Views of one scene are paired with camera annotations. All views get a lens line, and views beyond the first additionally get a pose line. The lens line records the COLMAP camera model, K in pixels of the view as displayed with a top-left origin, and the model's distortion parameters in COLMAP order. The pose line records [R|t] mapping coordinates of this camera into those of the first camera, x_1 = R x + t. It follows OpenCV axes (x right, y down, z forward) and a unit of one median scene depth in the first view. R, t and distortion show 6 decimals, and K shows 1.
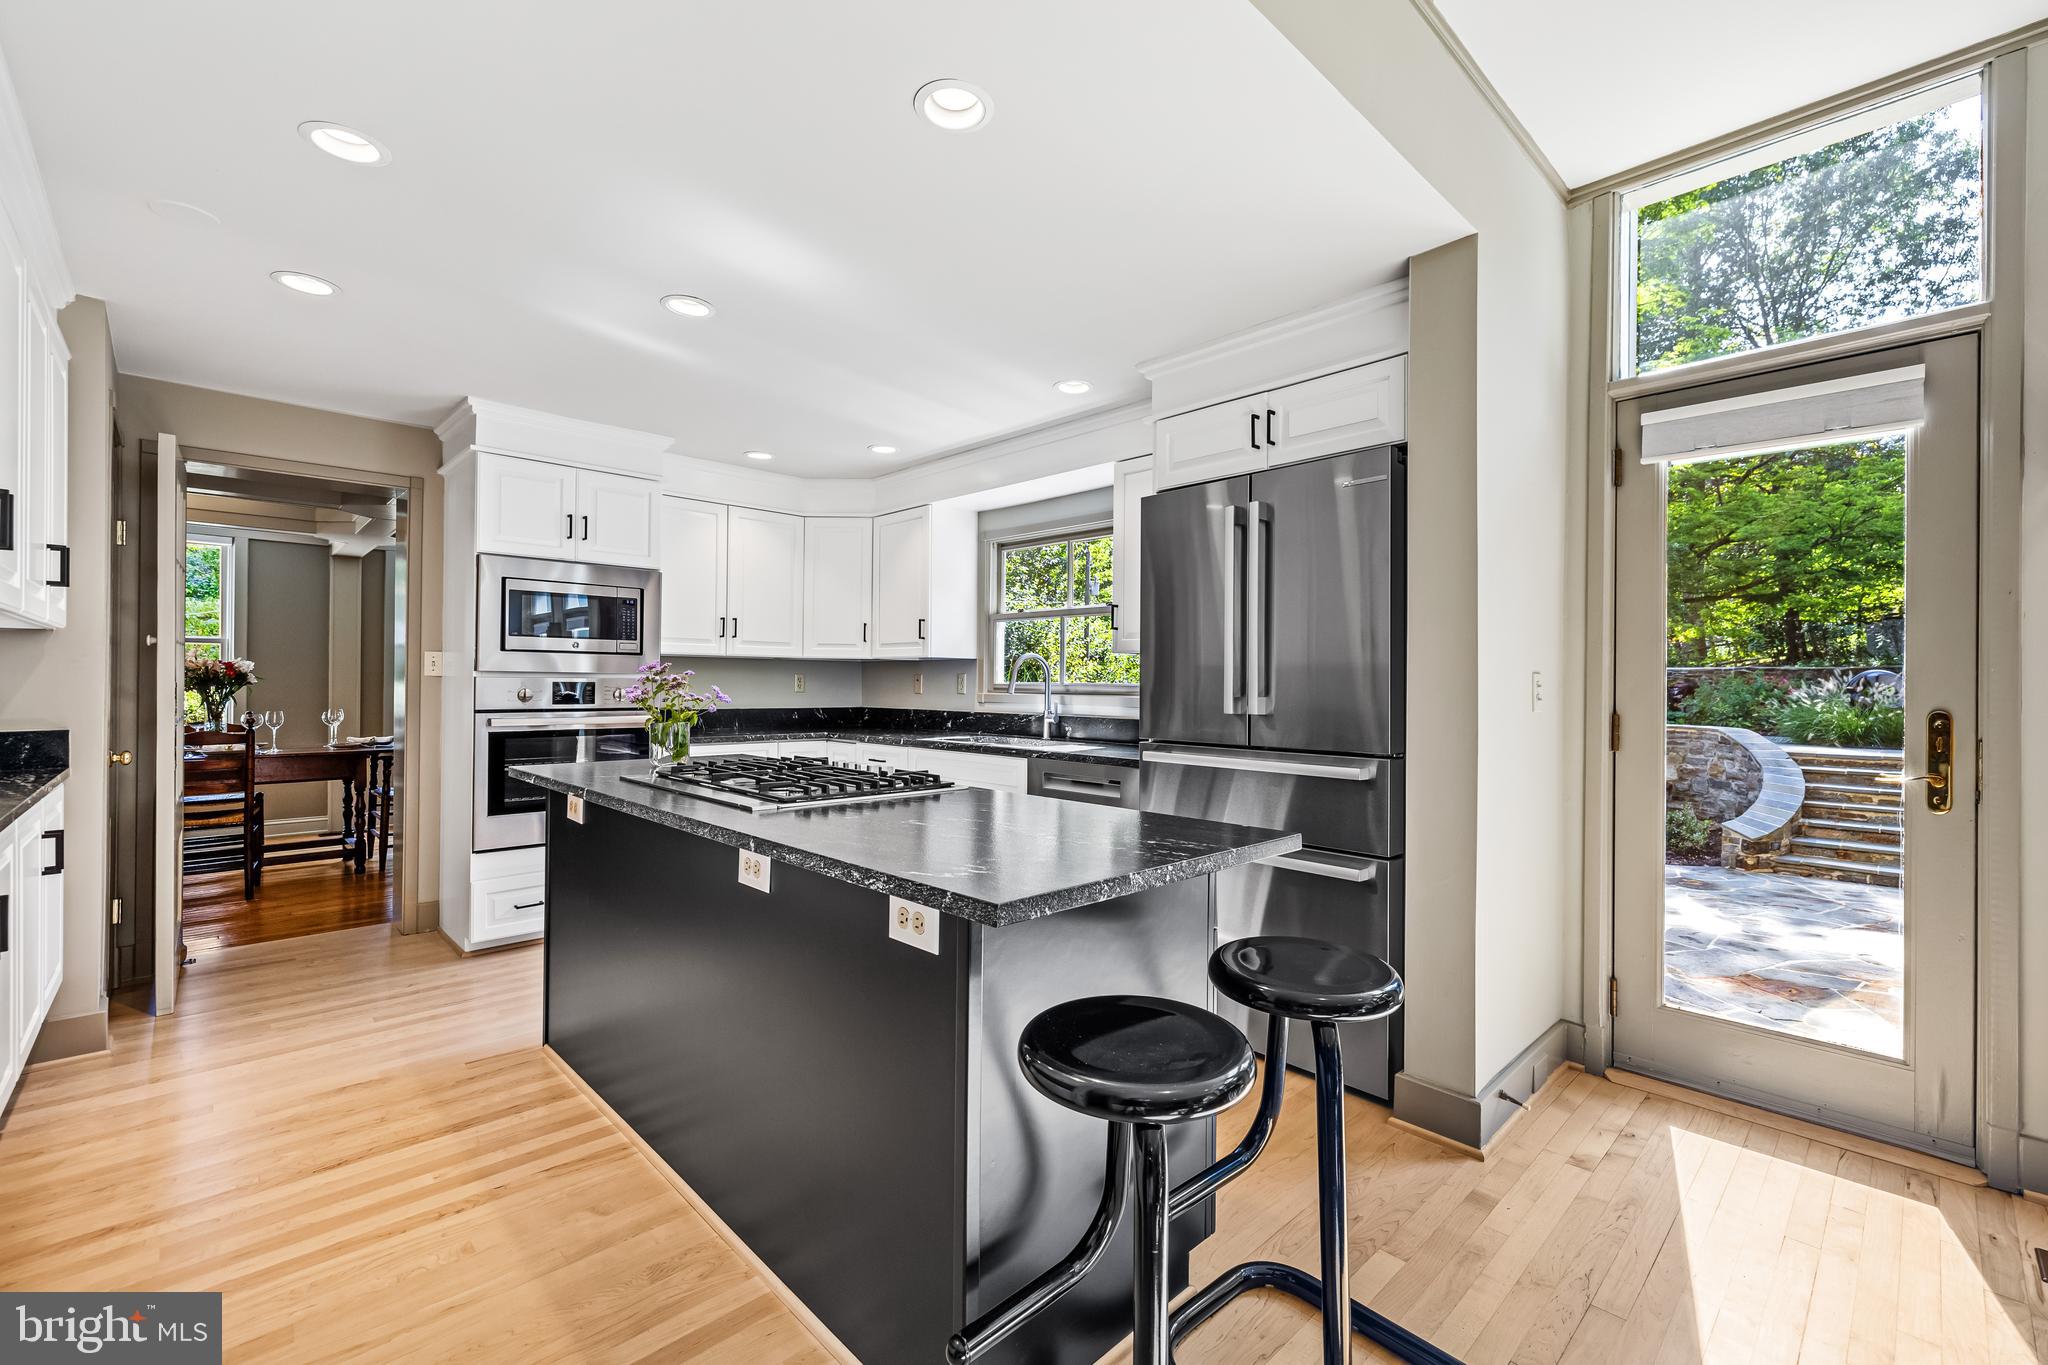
lens RADIAL K [[869.1, 0, 1026.7], [0, 869.1, 678.1], [0, 0, 1]] dist [0.001196, 0.000651]
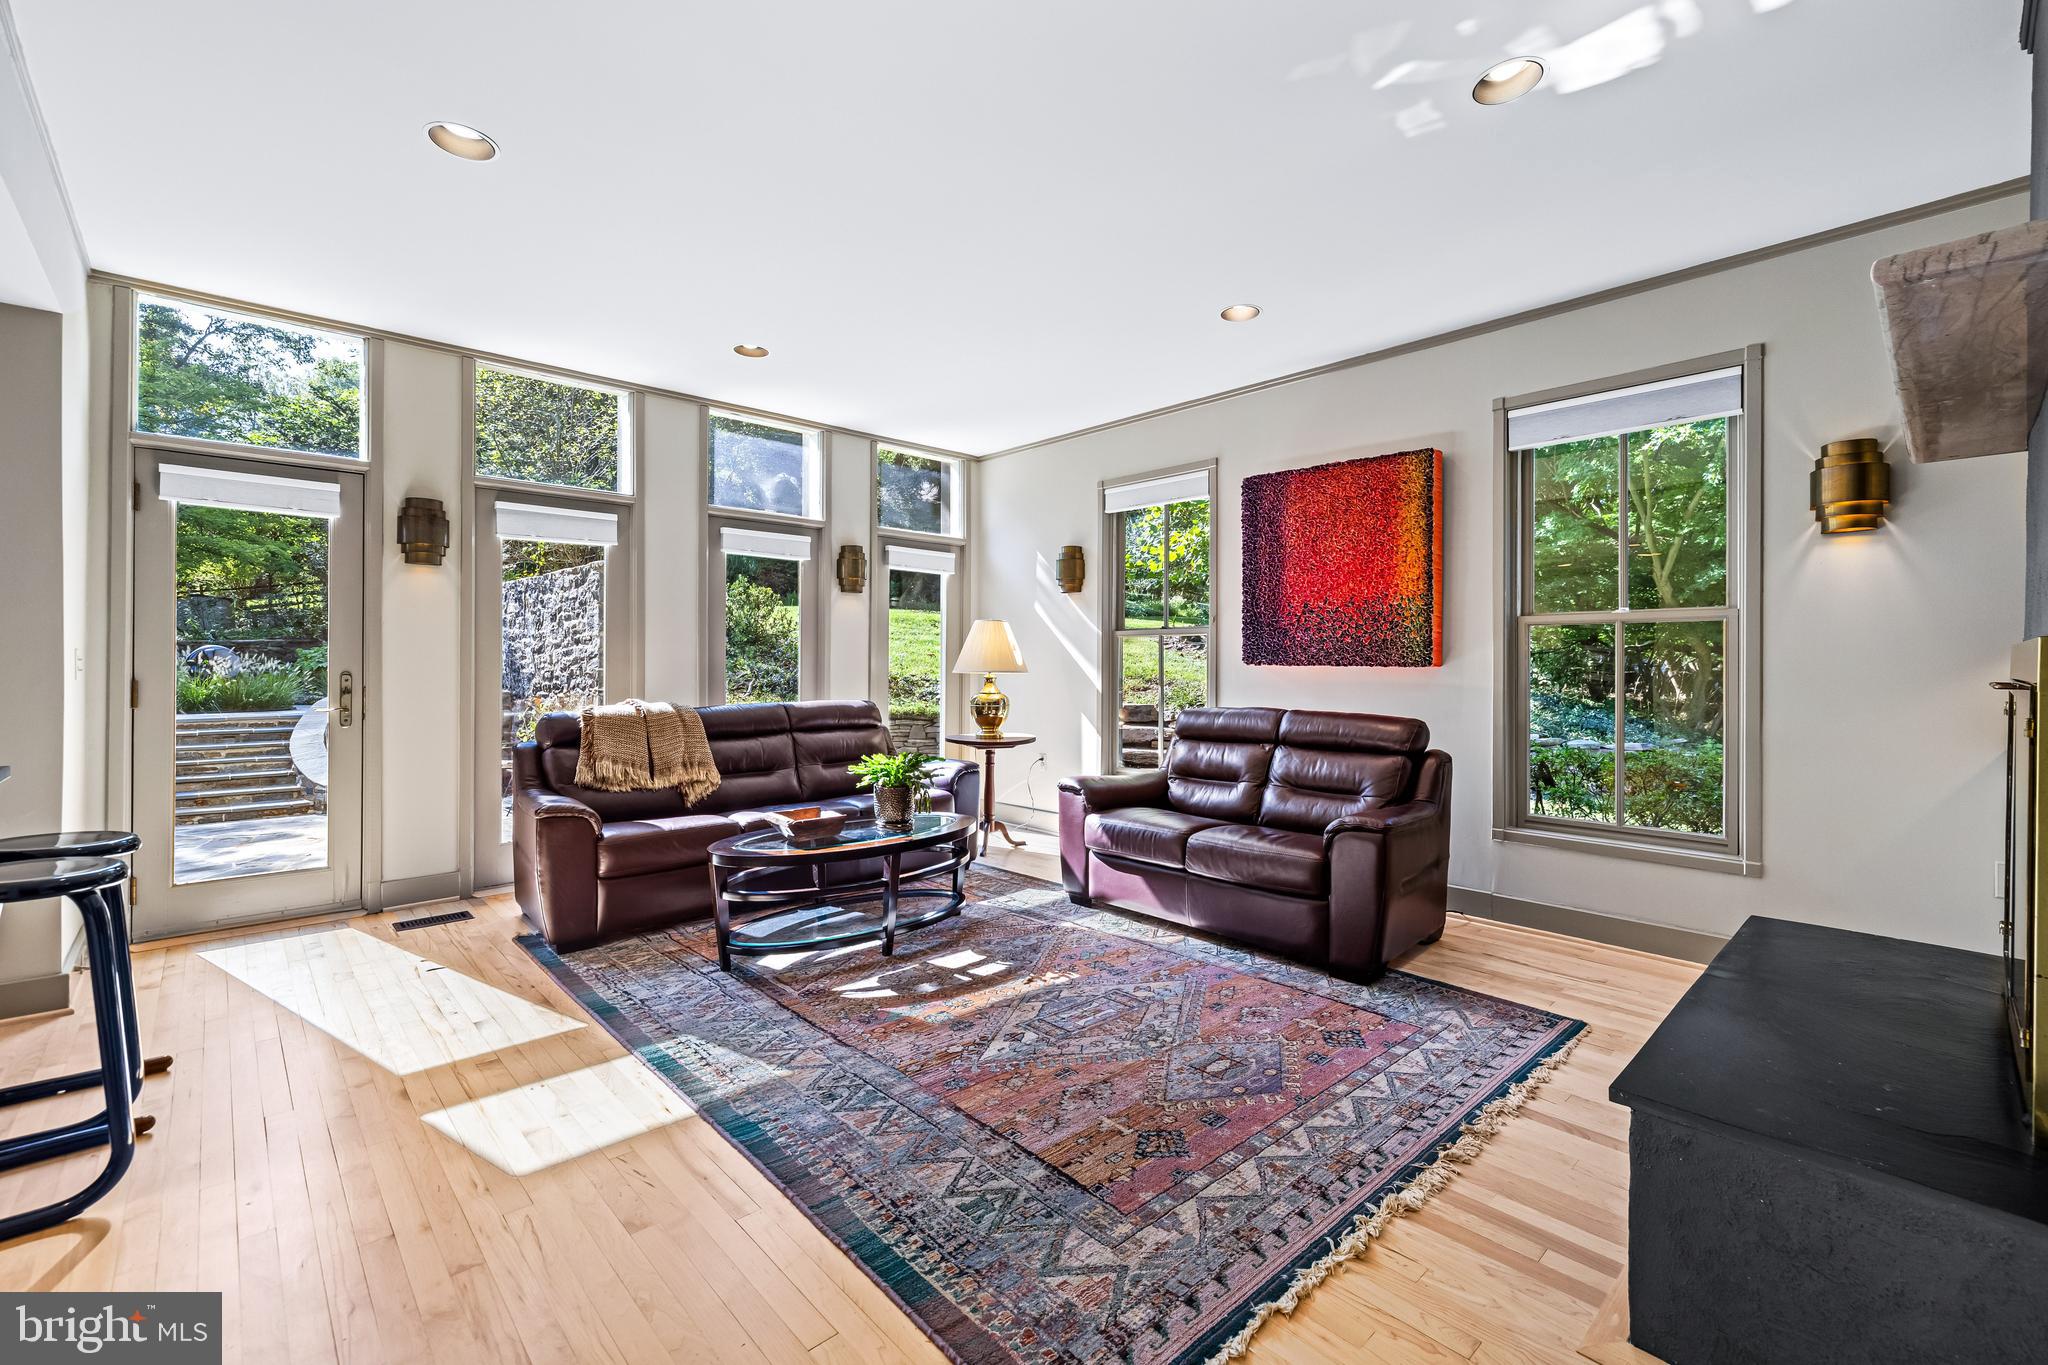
lens RADIAL K [[869.1, 0, 1028.2], [0, 869.1, 665.6], [0, 0, 1]] dist [0.001196, 0.000651]
pose [[0.016184, -0.009711, 0.999822, -0.227770], [-0.006915, 0.999928, 0.009824, -0.001349], [-0.999845, -0.007073, 0.016116, -0.141314]]
